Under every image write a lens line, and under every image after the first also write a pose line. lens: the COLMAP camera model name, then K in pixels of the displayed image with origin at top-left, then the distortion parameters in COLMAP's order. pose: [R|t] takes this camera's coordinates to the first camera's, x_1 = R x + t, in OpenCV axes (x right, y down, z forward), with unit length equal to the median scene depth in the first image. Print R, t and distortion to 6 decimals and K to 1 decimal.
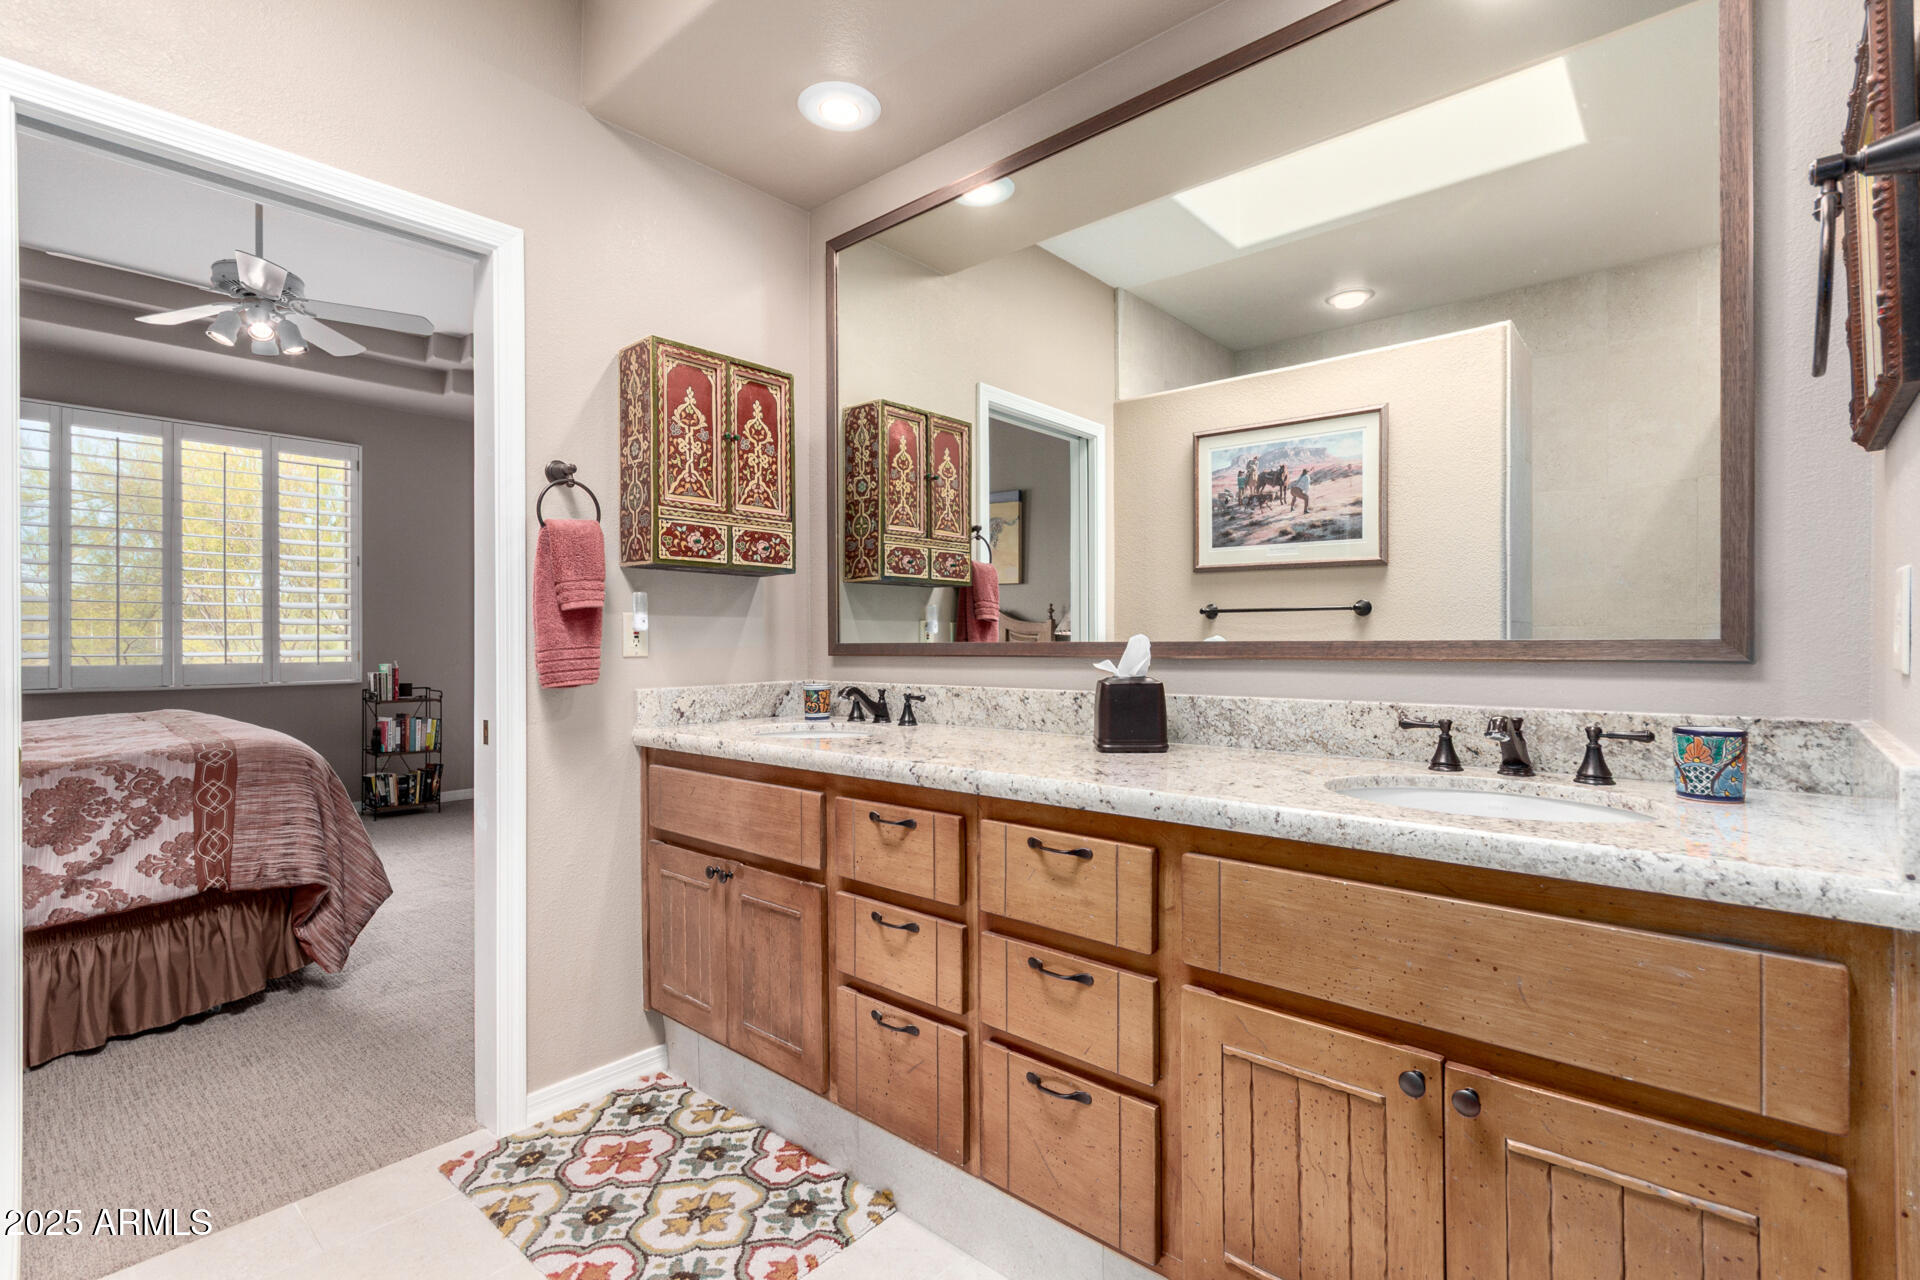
lens RADIAL K [[886.4, 0, 961.6], [0, 886.4, 638.8], [0, 0, 1]] dist [0.013204, 0.001446]
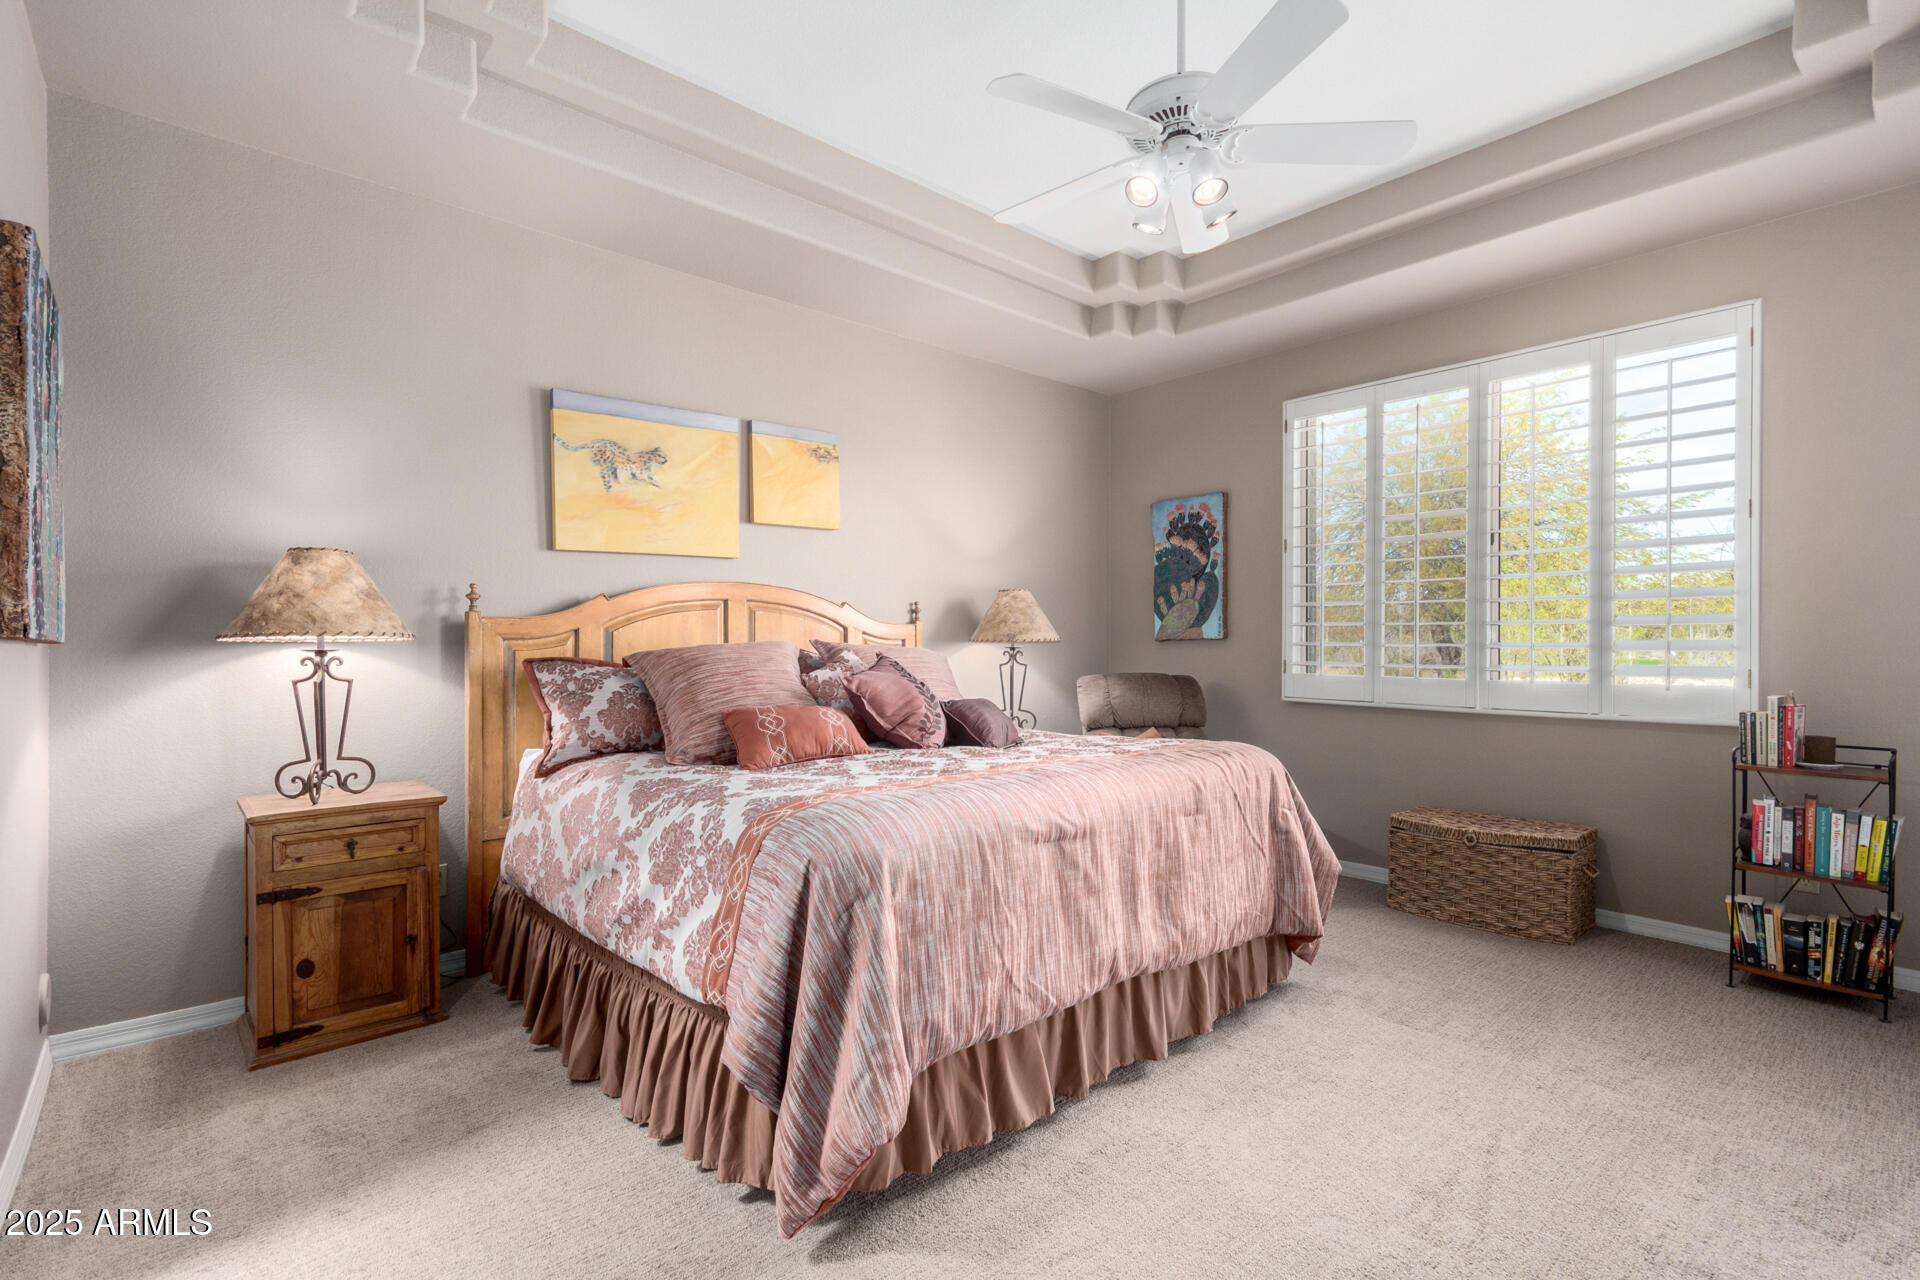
lens RADIAL K [[886.4, 0, 962.9], [0, 886.4, 643.2], [0, 0, 1]] dist [0.013204, 0.001446]
pose [[-0.111457, 0.007828, -0.993738, -0.064960], [0.007832, 0.999945, 0.006998, -0.010898], [0.993738, -0.007003, -0.111513, 0.587217]]
